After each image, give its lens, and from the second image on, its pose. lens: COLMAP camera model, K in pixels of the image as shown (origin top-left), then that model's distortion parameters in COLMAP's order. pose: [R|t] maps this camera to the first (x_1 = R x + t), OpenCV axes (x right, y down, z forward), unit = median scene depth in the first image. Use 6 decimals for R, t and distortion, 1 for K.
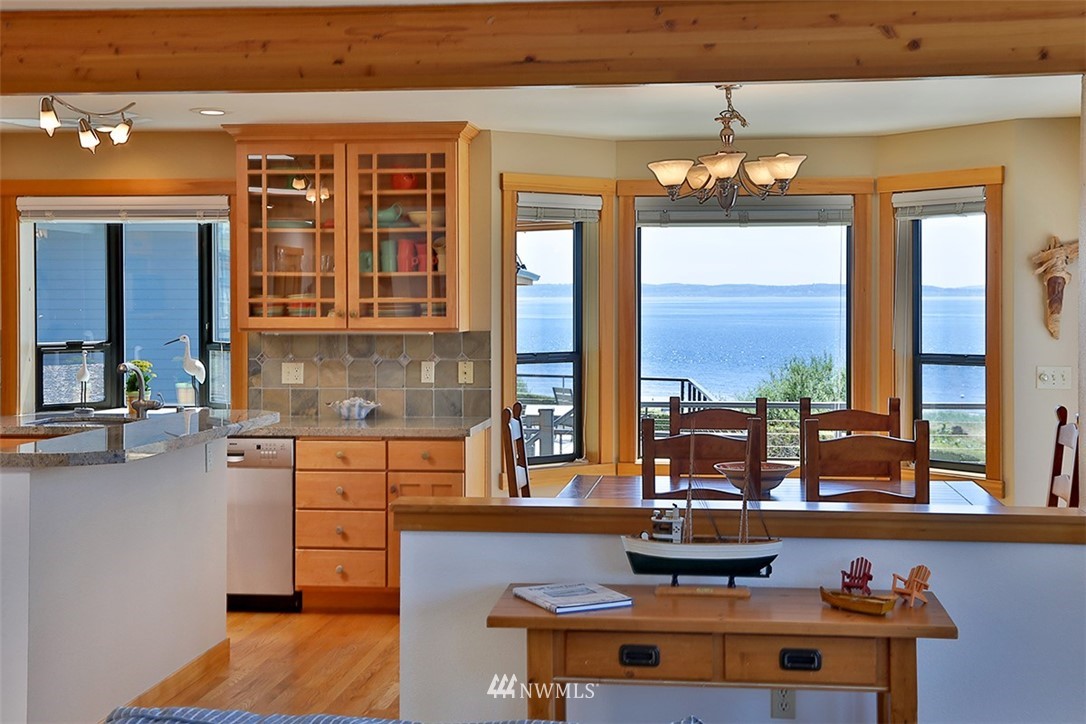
lens RADIAL K [[1497.1, 0, 546.6], [0, 1497.1, 328.7], [0, 0, 1]] dist [0.114808, 0.010701]
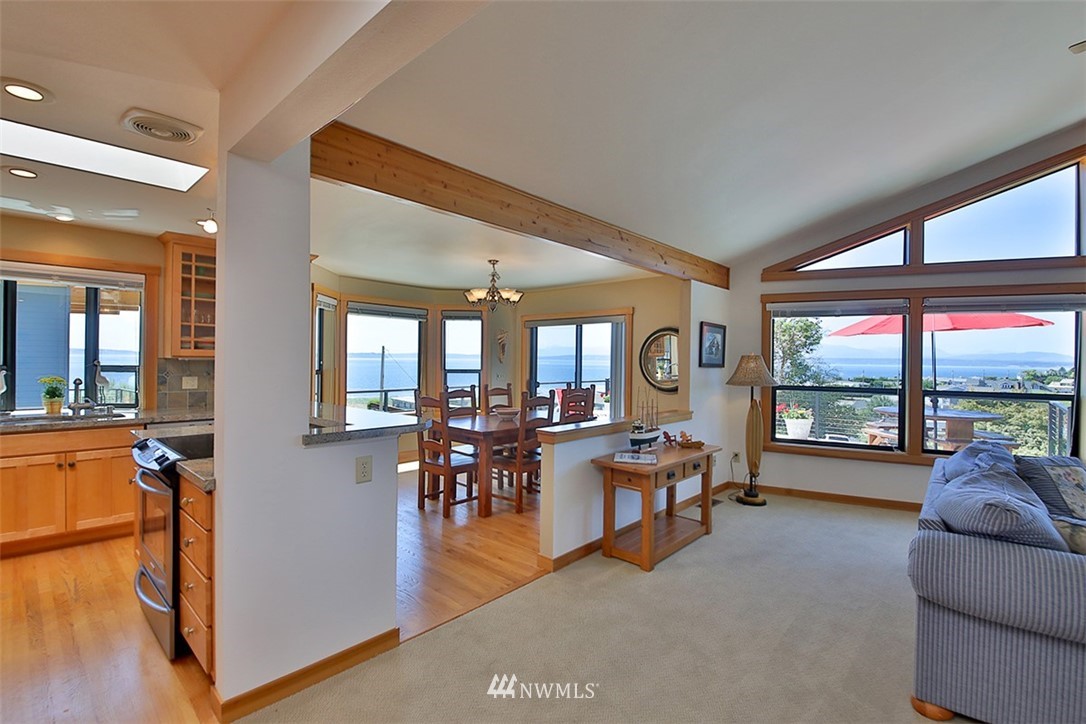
lens RADIAL K [[489.6, 0, 543.0], [0, 489.6, 362.0], [0, 0, 1]] dist [0.024848, -0.029060]
pose [[0.580521, 0.006589, 0.814218, -0.411186], [0.003292, 0.999940, -0.010439, 0.013876], [-0.814238, 0.008740, 0.580465, 0.359299]]
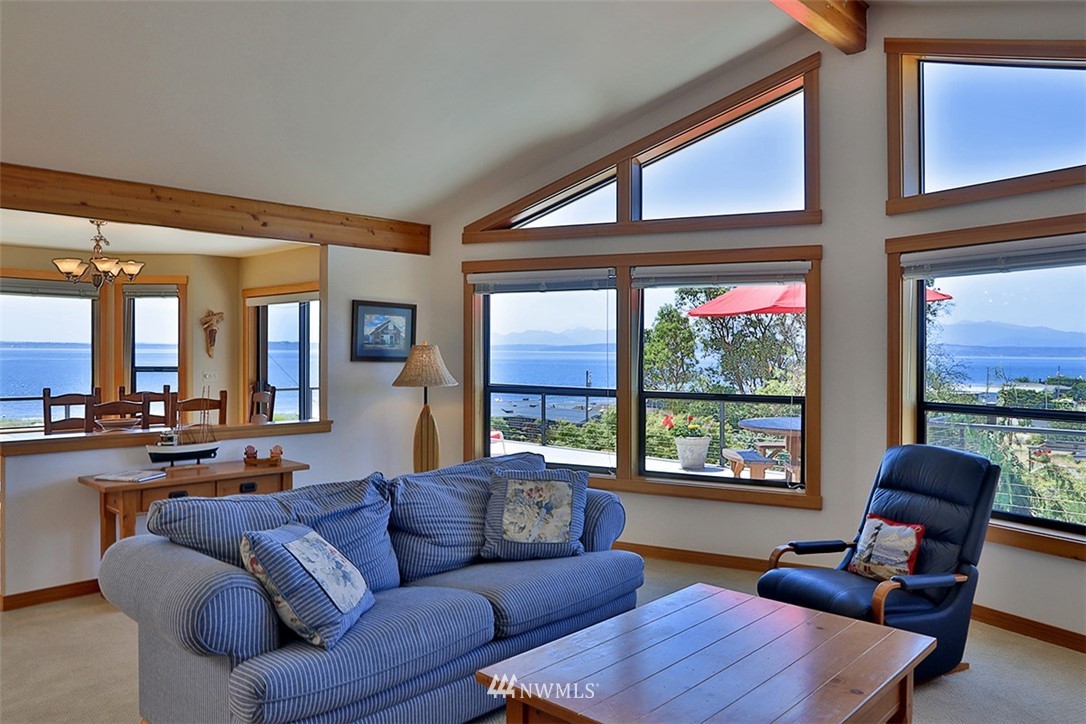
lens RADIAL K [[793.4, 0, 543.0], [0, 793.4, 362.0], [0, 0, 1]] dist [-0.066419, 0.061918]
pose [[0.596234, -0.003278, 0.802804, -0.274919], [0.007556, 0.999970, -0.001529, 0.017371], [-0.802775, 0.006978, 0.596241, -0.039516]]
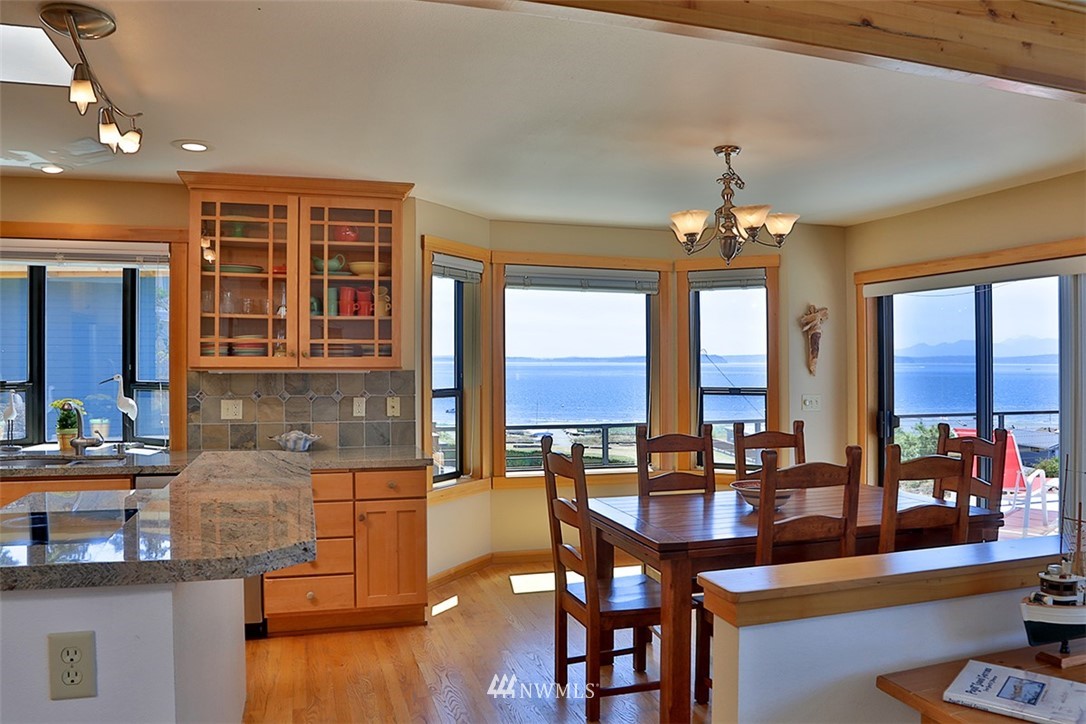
lens RADIAL K [[803.9, 0, 541.8], [0, 803.9, 366.2], [0, 0, 1]] dist [-0.123938, 0.061637]
pose [[0.913490, 0.003494, 0.406846, -0.205068], [0.002722, 0.999888, -0.014698, 0.007963], [-0.406852, 0.014533, 0.913379, 0.410884]]
